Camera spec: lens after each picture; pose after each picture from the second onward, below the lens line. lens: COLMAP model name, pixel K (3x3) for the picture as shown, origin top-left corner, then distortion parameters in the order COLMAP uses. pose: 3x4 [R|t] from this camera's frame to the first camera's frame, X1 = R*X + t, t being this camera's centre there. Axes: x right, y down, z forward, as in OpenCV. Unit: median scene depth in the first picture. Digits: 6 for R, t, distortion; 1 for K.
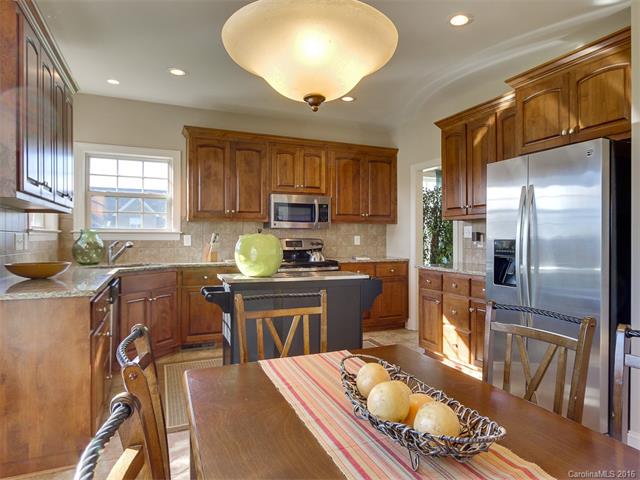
lens RADIAL K [[433.7, 0, 322.4], [0, 433.7, 240.4], [0, 0, 1]] dist [0.000337, -0.000382]
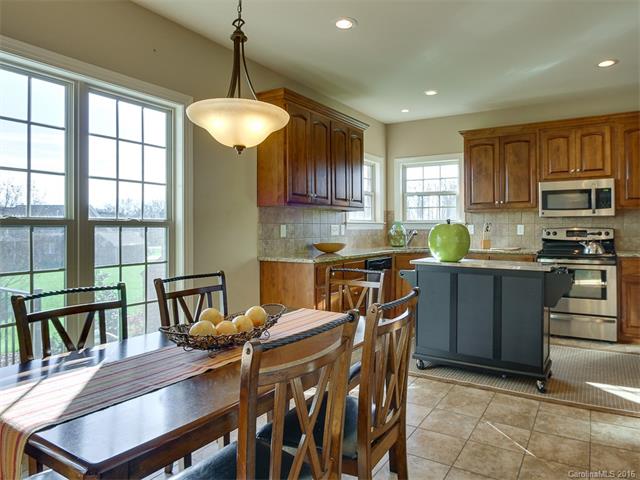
lens RADIAL K [[426.5, 0, 357.5], [0, 426.5, 226.0], [0, 0, 1]] dist [-0.001420, 0.002943]
pose [[0.574564, -0.004736, -0.818446, 0.435193], [-0.001576, 0.999975, -0.006893, -0.000879], [0.818458, 0.005250, 0.574542, 0.107714]]
